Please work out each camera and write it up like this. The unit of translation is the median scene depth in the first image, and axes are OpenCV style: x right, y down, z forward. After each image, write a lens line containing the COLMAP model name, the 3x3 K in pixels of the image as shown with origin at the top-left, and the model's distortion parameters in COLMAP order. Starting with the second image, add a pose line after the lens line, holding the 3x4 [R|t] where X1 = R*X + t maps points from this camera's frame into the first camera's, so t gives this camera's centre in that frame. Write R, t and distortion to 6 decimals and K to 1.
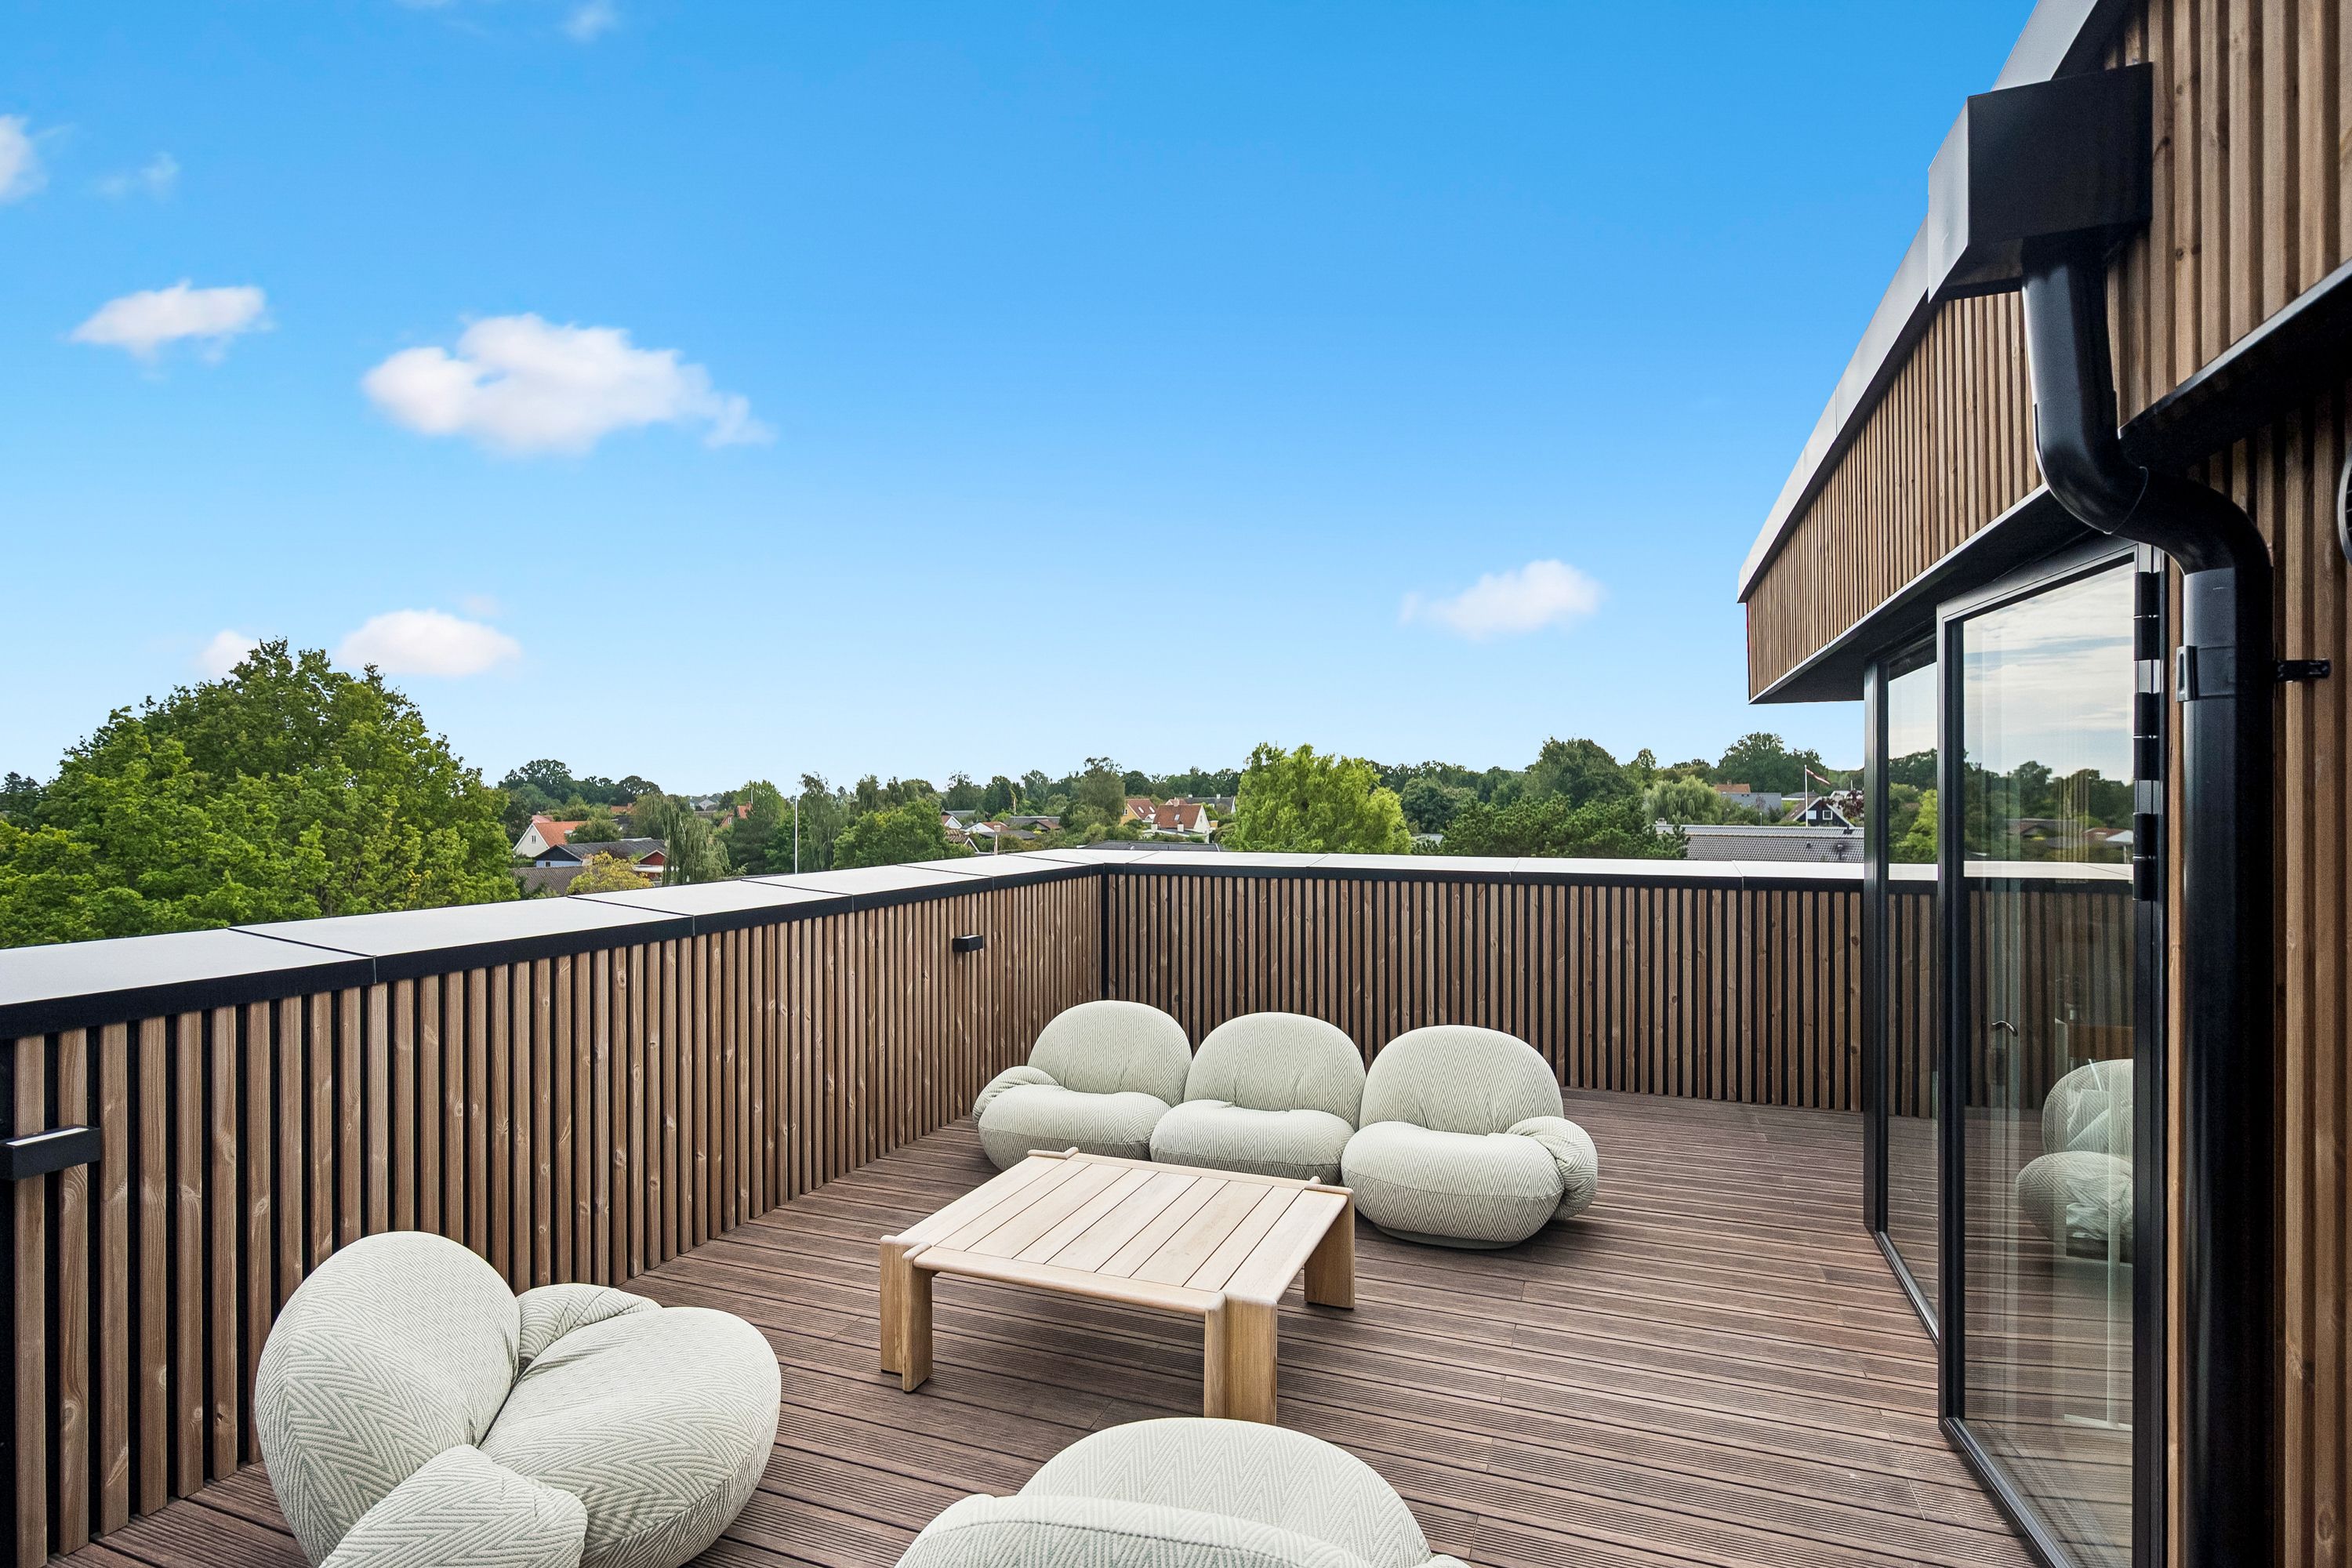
lens RADIAL K [[1163.5, 0, 1176.0], [0, 1163.5, 784.0], [0, 0, 1]] dist [-0.008548, 0.002032]
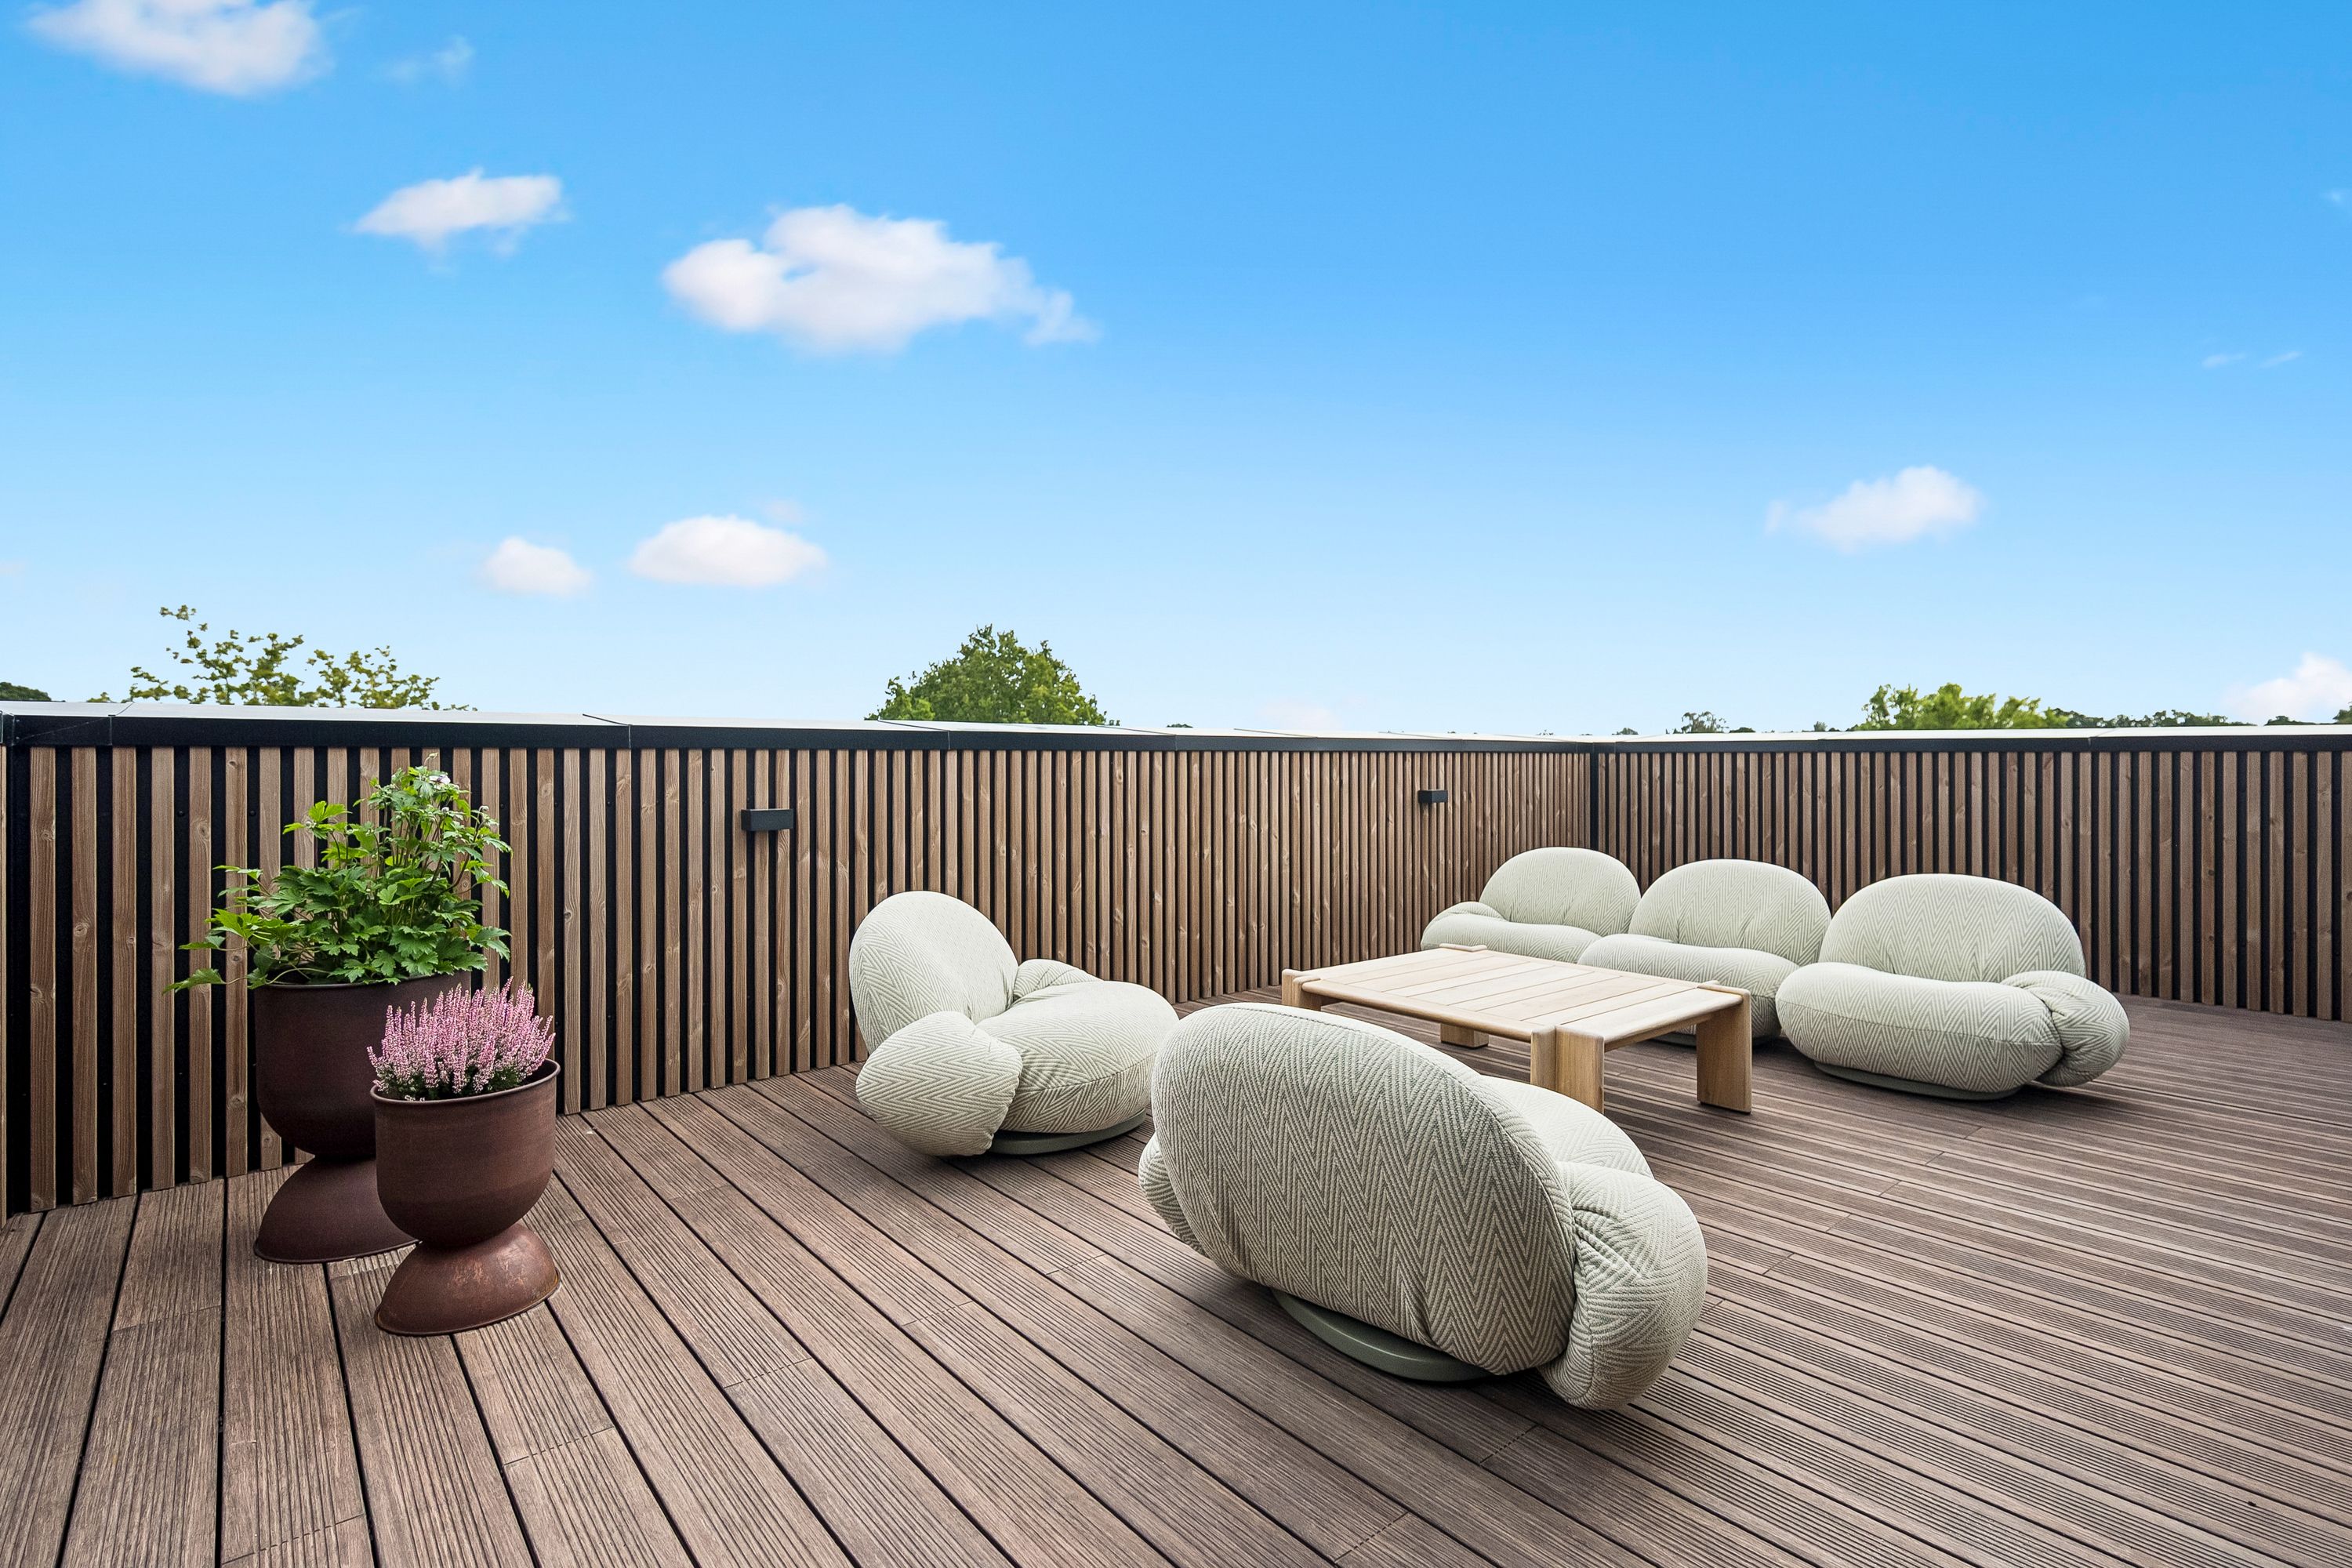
lens RADIAL K [[1168.9, 0, 1176.0], [0, 1168.9, 784.0], [0, 0, 1]] dist [-0.002552, 0.000508]
pose [[0.863677, 0.002216, -0.504041, 0.187930], [-0.001299, 0.999997, 0.002171, 0.141988], [0.504044, -0.001220, 0.863677, -0.071541]]
